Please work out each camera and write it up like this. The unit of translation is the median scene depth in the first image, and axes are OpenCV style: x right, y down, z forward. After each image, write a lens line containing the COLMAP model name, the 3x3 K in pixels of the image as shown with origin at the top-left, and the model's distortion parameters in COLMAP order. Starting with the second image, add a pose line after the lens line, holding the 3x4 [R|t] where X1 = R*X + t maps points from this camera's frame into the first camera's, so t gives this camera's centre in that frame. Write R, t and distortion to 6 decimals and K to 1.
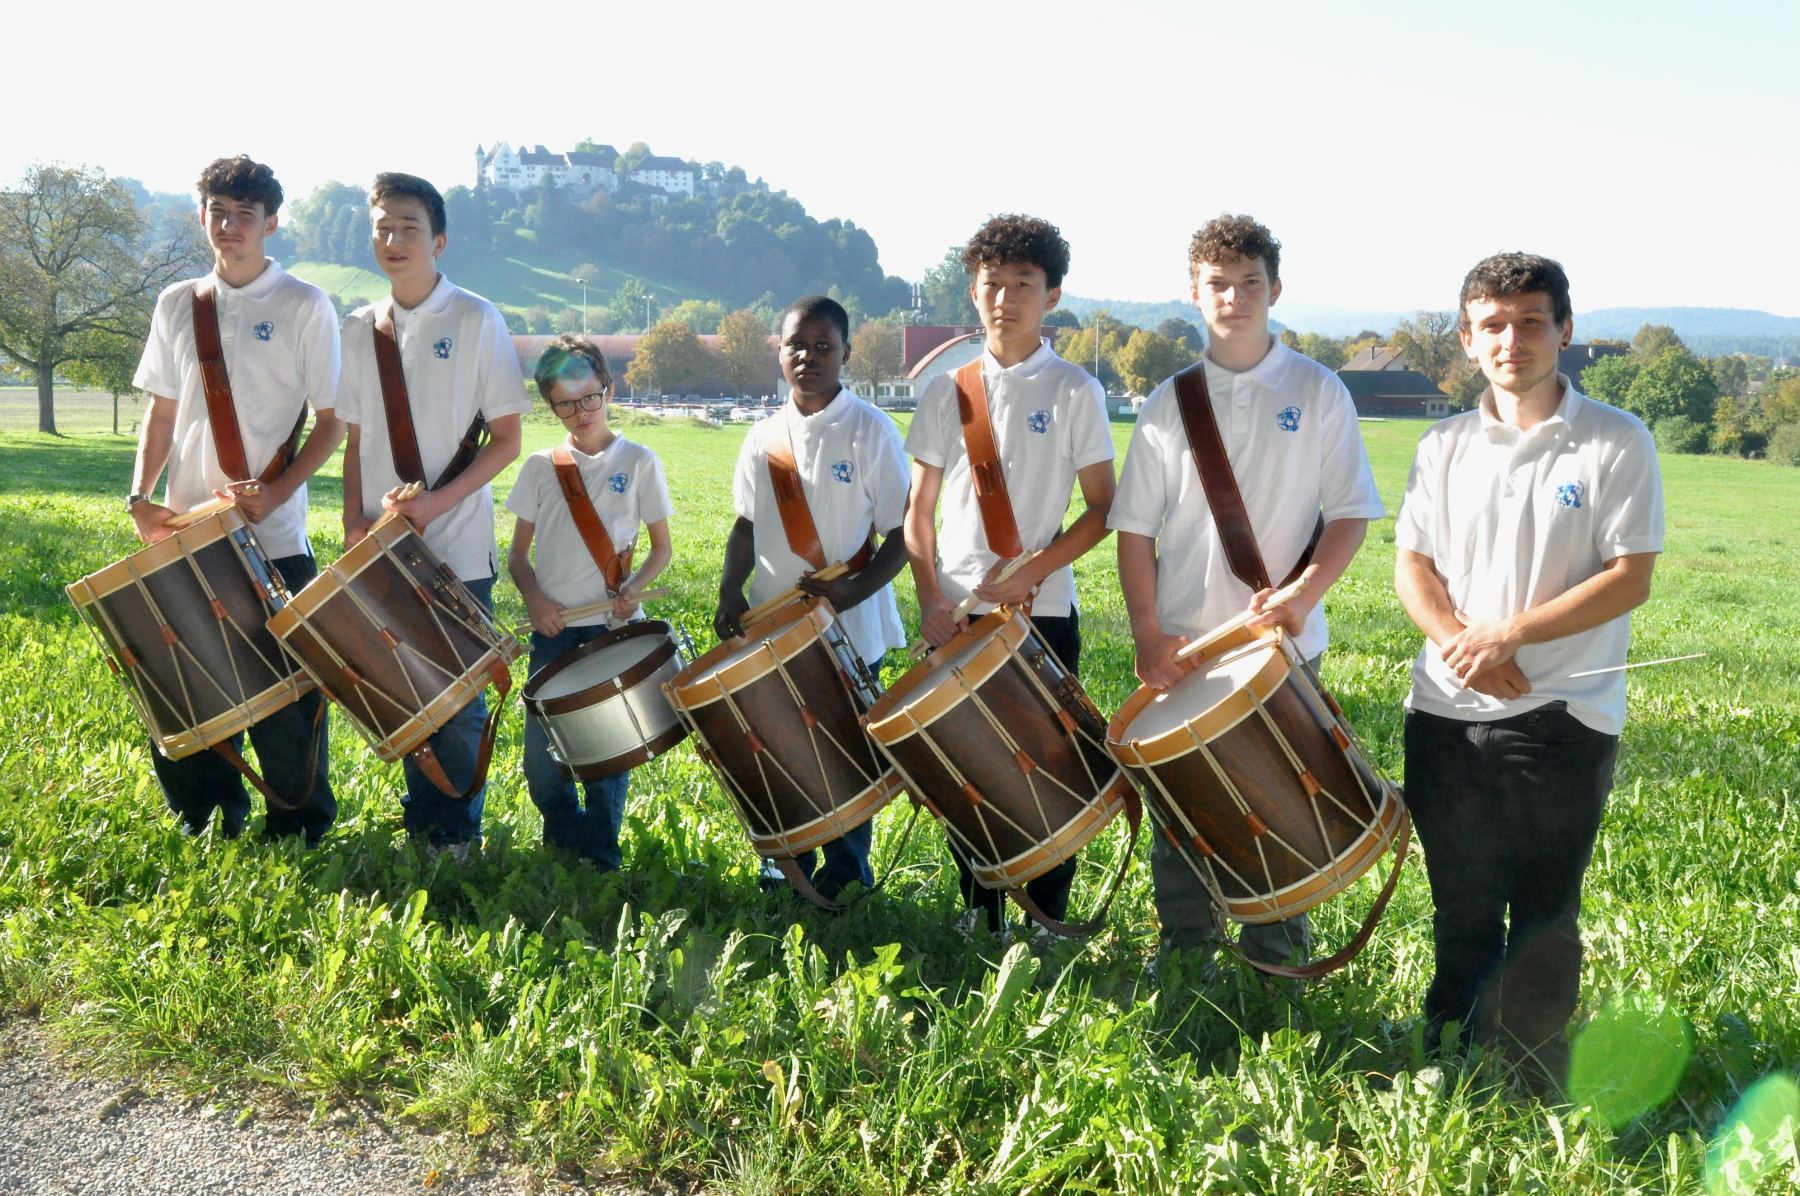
lens RADIAL K [[1570.1, 0, 898.8], [0, 1570.1, 555.7], [0, 0, 1]] dist [-0.070598, 0.066265]
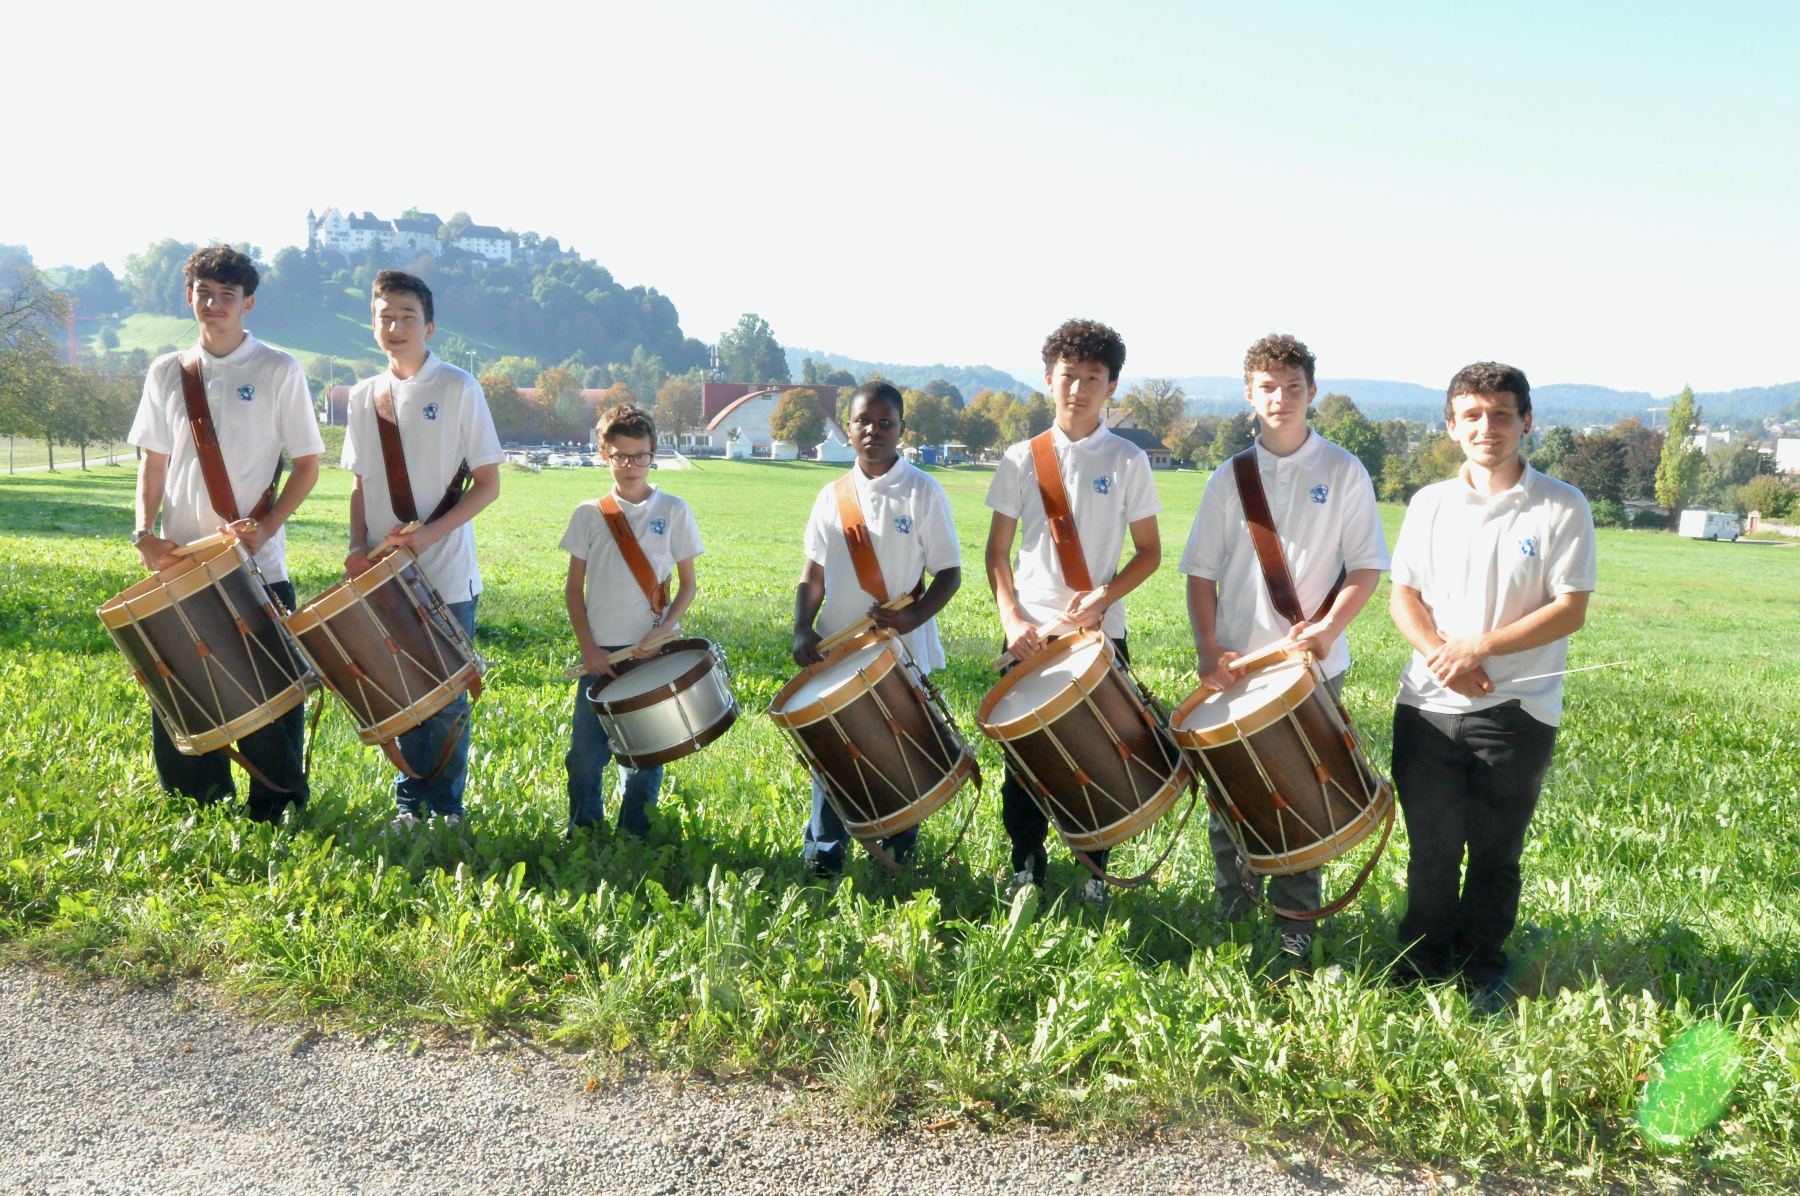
lens RADIAL K [[1383.4, 0, 900.0], [0, 1383.4, 598.0], [0, 0, 1]] dist [-0.081930, 0.064210]
pose [[0.988757, -0.002841, 0.149507, -0.195512], [0.001604, 0.999963, 0.008394, 0.002064], [-0.149526, -0.008059, 0.988725, -0.104158]]
